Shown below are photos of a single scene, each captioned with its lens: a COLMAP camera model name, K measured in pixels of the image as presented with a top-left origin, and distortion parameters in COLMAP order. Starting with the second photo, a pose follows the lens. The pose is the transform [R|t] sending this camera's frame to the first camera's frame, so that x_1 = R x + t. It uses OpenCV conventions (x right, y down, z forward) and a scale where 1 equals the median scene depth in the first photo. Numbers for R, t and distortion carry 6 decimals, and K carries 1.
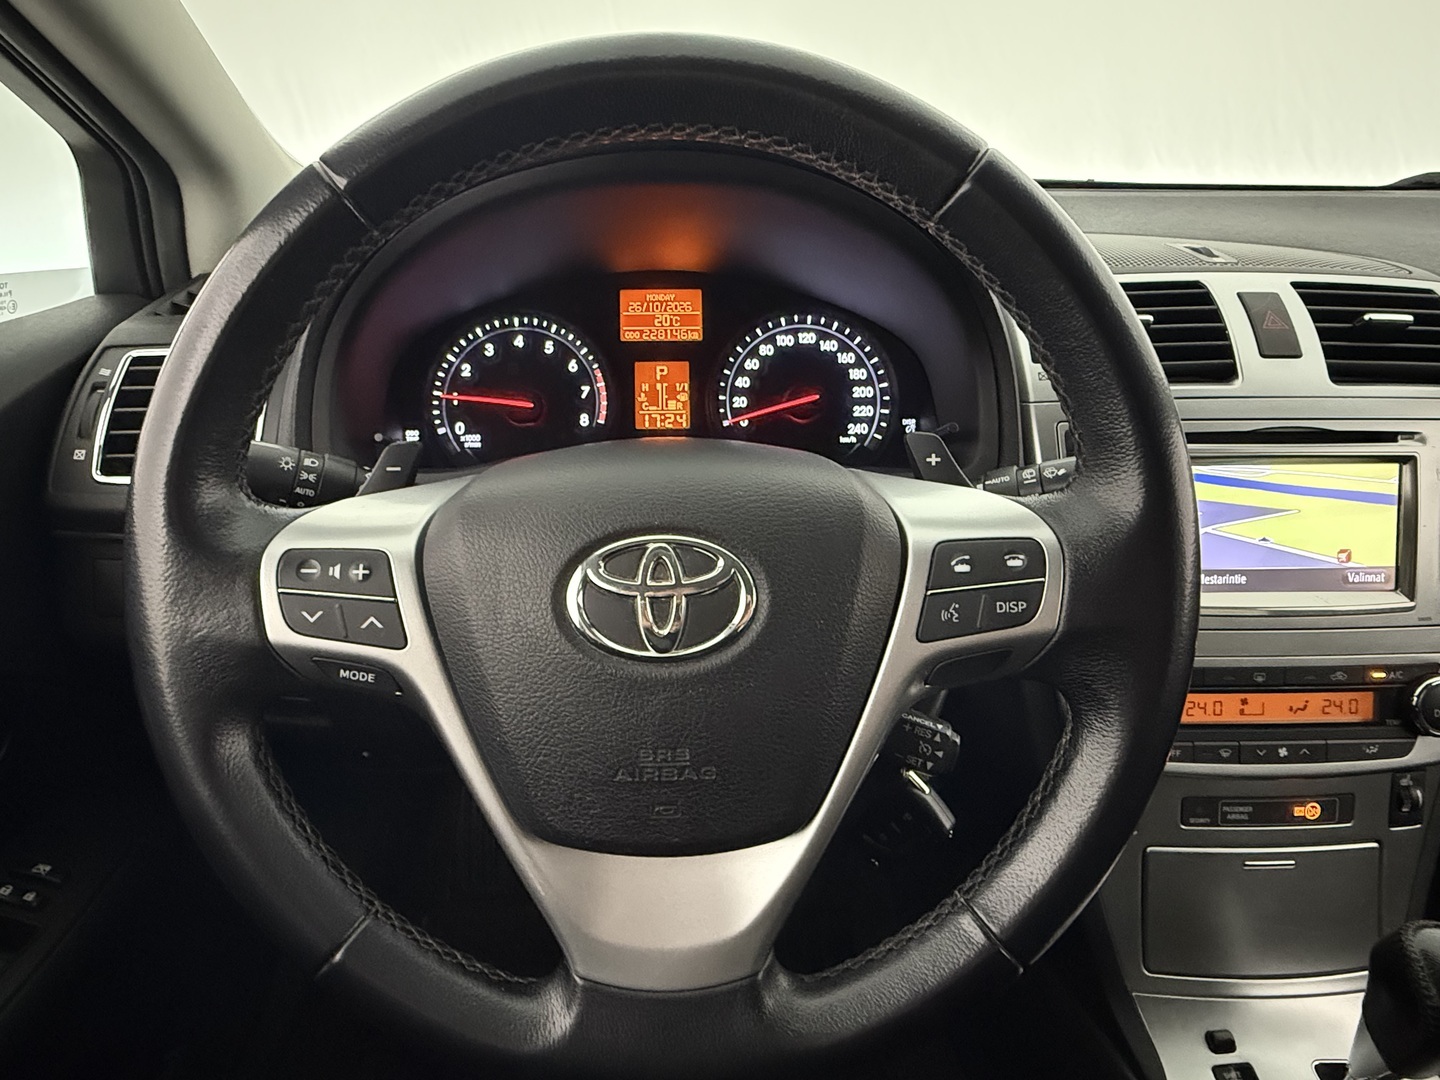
lens RADIAL K [[835.9, 0, 720.0], [0, 835.9, 540.0], [0, 0, 1]] dist [0.003541, 0.001923]
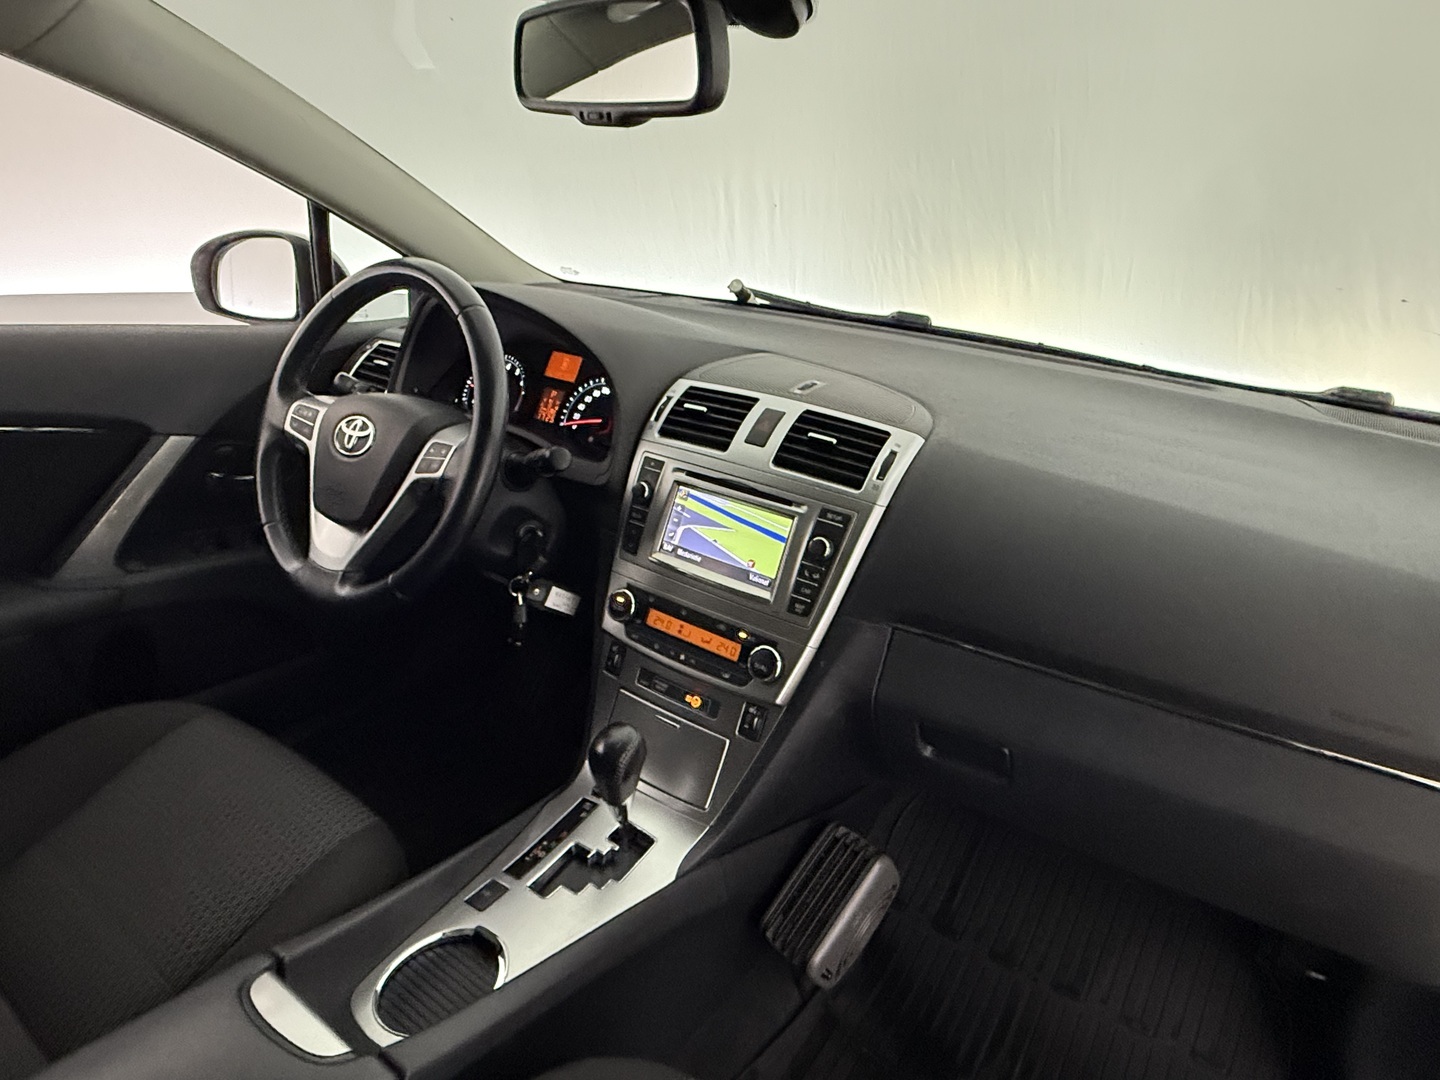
lens RADIAL K [[848.4, 0, 720.0], [0, 848.4, 540.0], [0, 0, 1]] dist [-0.000278, 0.000247]
pose [[0.805036, 0.278720, -0.523672, 1.424067], [-0.324010, 0.946038, 0.005422, -0.013308], [0.496925, 0.165310, 0.851903, -0.463514]]
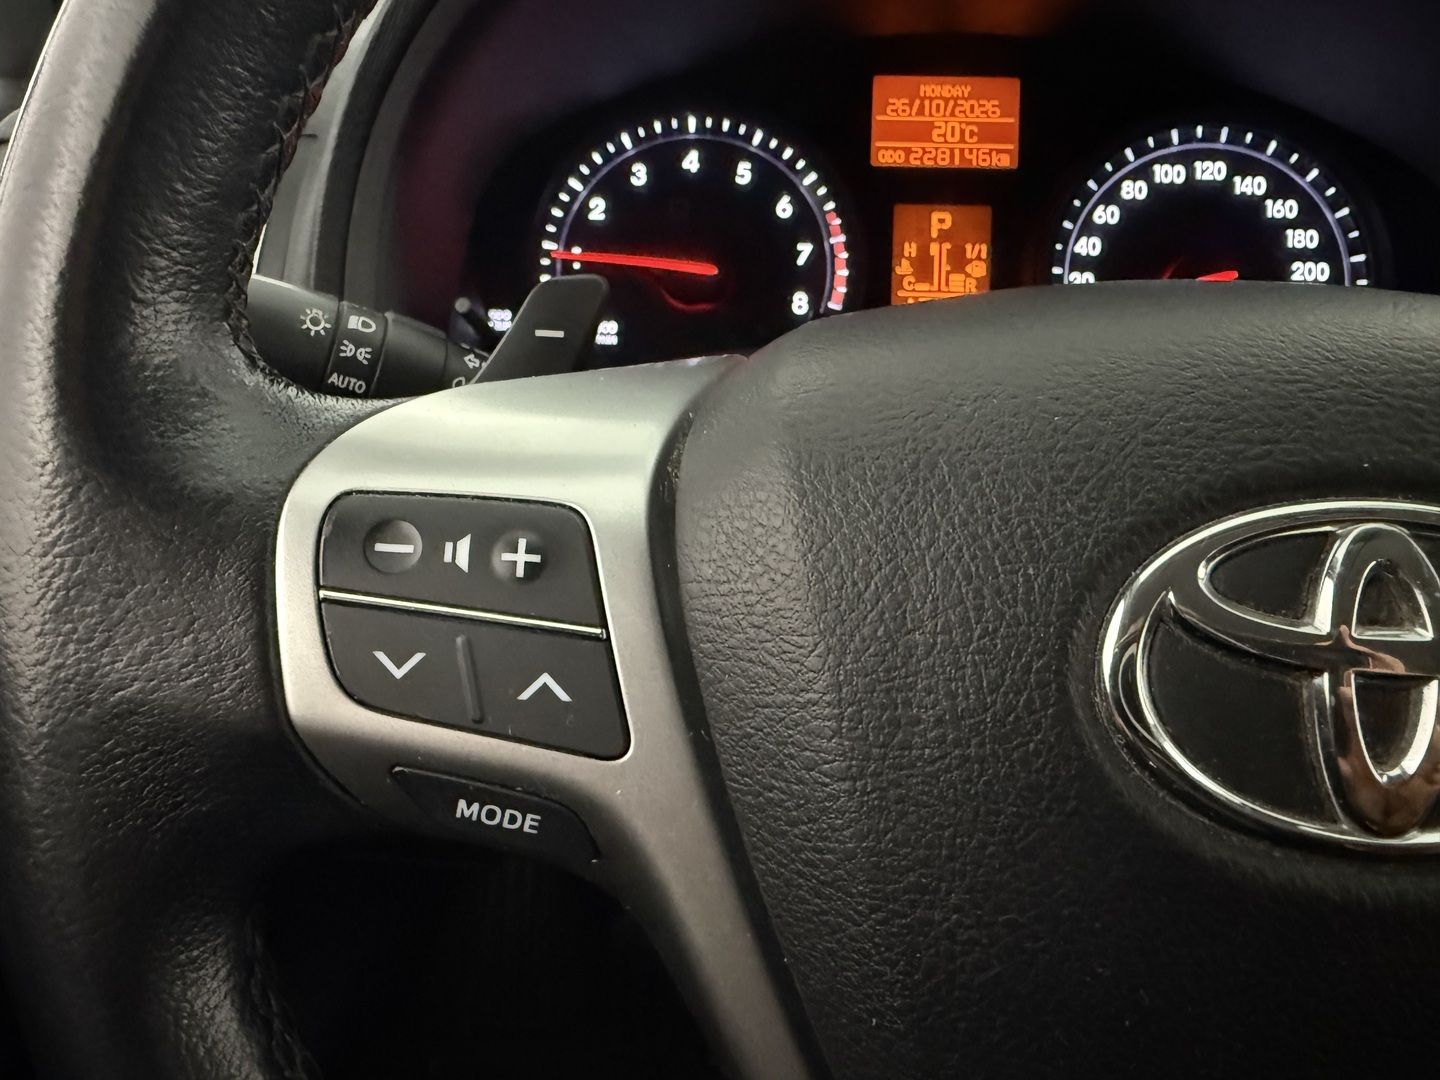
lens RADIAL K [[1075.3, 0, 720.0], [0, 1075.3, 540.0], [0, 0, 1]] dist [0.000973, 0.000470]
pose [[0.996824, 0.051865, -0.060437, -0.168265], [-0.051171, 0.998606, 0.012975, 0.010141], [0.061026, -0.009841, 0.998088, 0.274496]]
